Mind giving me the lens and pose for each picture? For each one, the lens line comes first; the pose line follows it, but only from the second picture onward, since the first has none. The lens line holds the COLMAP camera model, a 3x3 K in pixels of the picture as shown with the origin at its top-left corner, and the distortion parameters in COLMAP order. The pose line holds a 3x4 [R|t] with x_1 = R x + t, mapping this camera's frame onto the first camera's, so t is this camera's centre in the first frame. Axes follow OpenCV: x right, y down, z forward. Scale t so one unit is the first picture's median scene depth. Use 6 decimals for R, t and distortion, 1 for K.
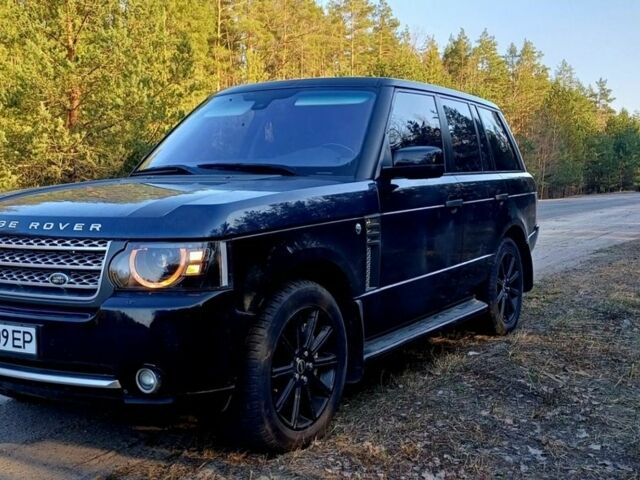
lens RADIAL K [[786.8, 0, 347.1], [0, 786.8, 232.3], [0, 0, 1]] dist [0.016332, 0.013205]
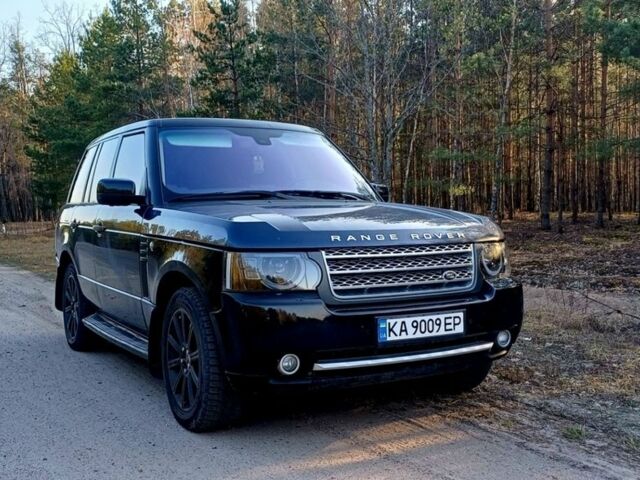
lens RADIAL K [[786.8, 0, 347.1], [0, 786.8, 232.3], [0, 0, 1]] dist [0.016332, 0.013205]
pose [[0.513742, -0.025537, 0.857564, -1.582832], [0.071260, 0.997373, -0.012989, -0.007135], [-0.854980, 0.067783, 0.514213, 0.476601]]
